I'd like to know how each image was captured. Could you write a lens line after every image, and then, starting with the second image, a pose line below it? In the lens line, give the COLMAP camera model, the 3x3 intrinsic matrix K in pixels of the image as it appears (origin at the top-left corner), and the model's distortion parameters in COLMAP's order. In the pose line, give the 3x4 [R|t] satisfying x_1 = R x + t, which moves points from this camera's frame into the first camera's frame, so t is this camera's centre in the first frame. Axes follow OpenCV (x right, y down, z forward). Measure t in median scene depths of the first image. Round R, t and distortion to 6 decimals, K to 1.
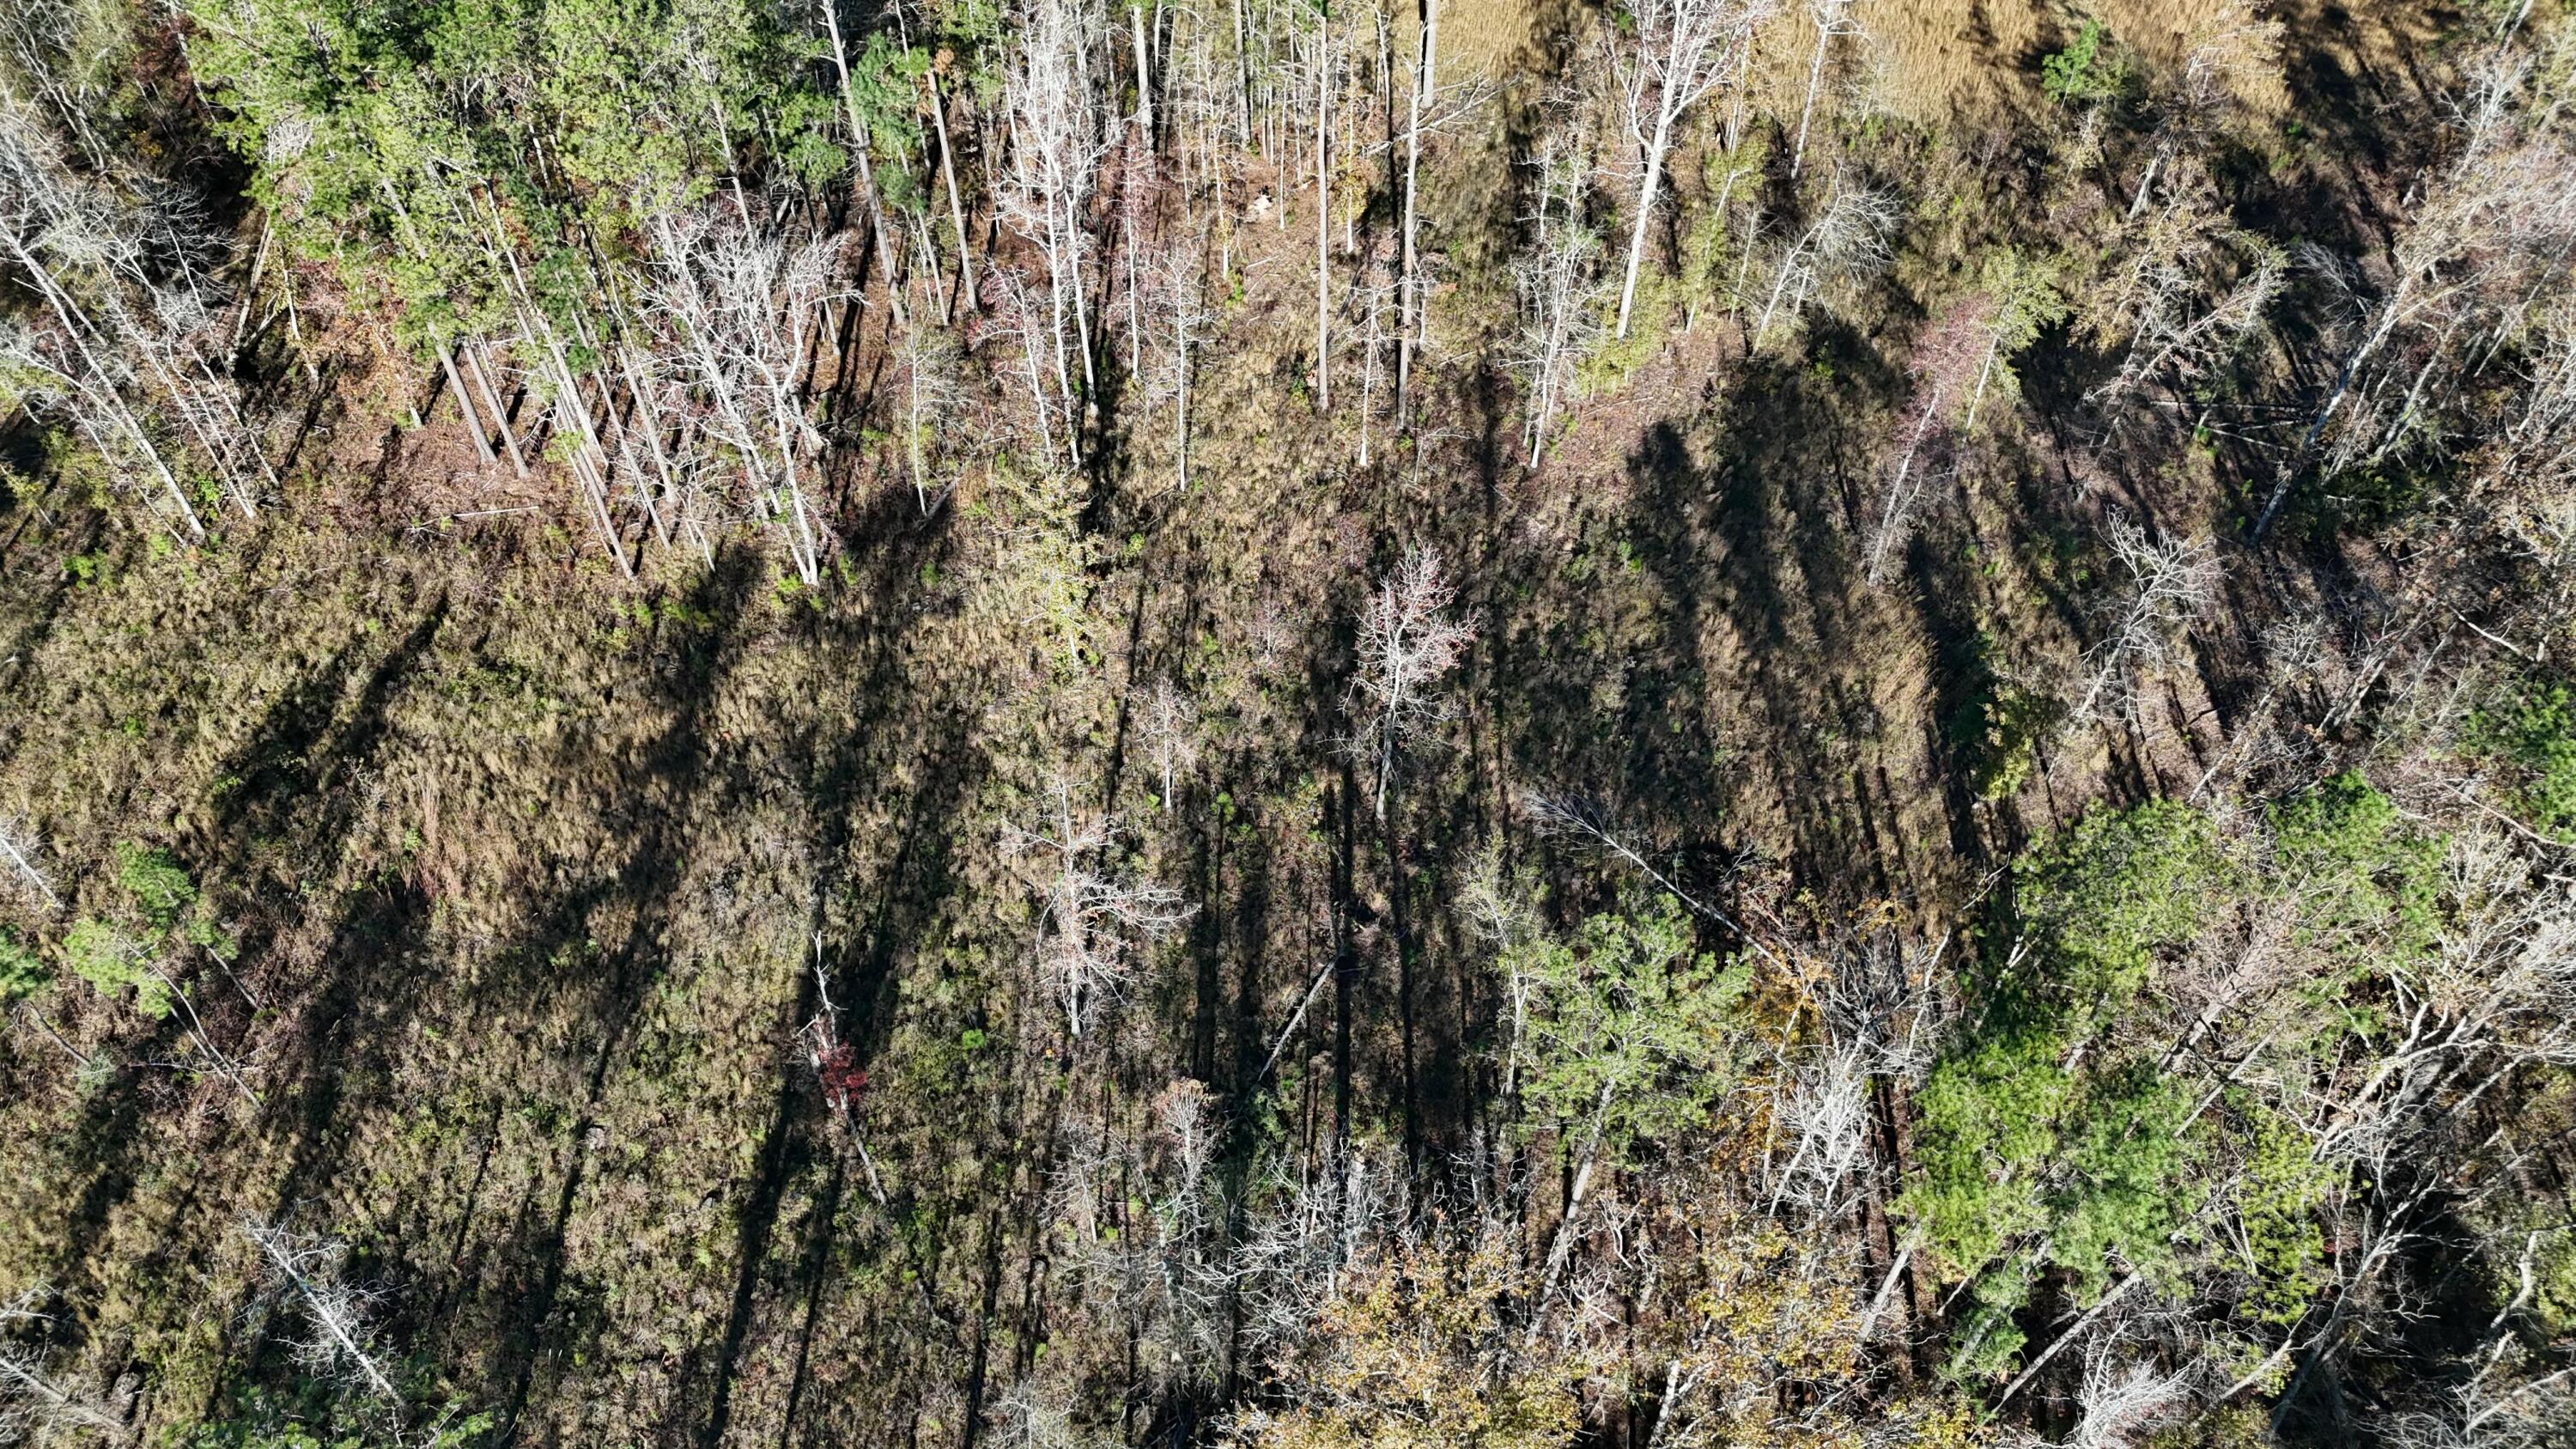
lens RADIAL K [[1864.8, 0, 1289.4], [0, 1864.8, 732.3], [0, 0, 1]] dist [0.066929, -0.060281]
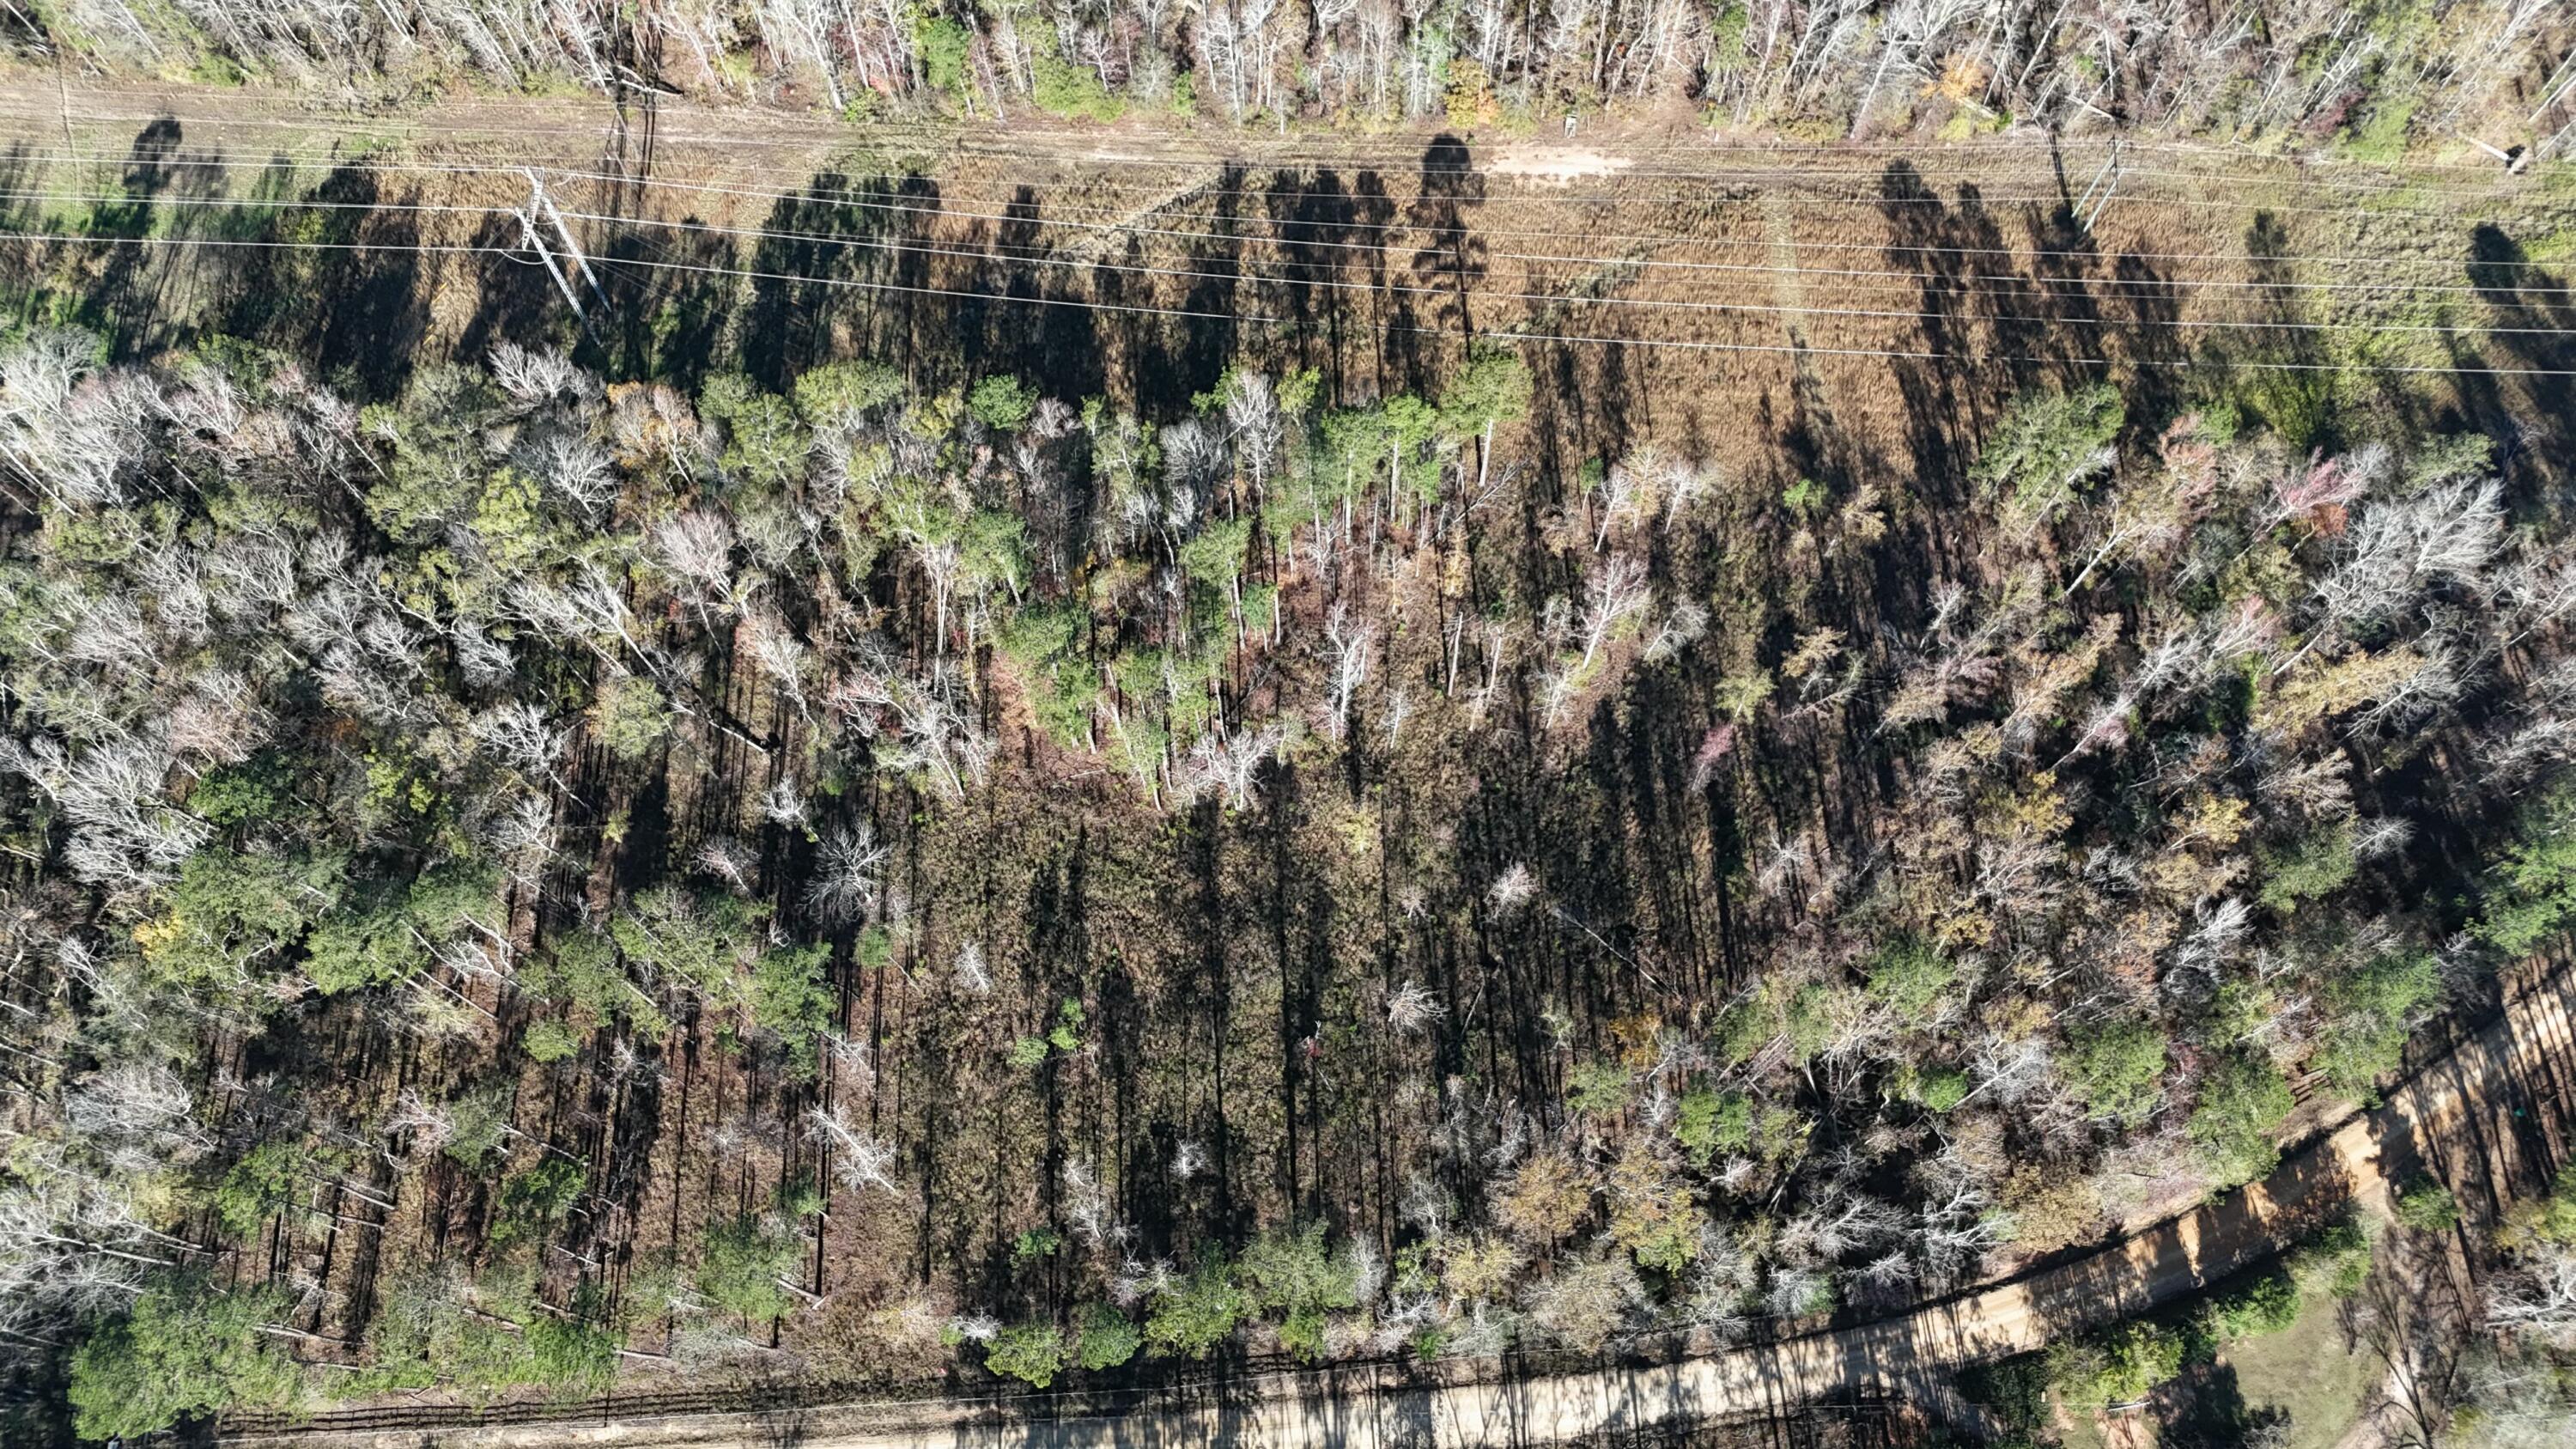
lens RADIAL K [[1864.8, 0, 1291.2], [0, 1864.8, 714.6], [0, 0, 1]] dist [0.066929, -0.060281]
pose [[0.997452, -0.069469, 0.016241, -0.241755], [0.061799, 0.955084, 0.289818, -0.939455], [-0.035645, -0.288076, 0.956944, -1.287504]]
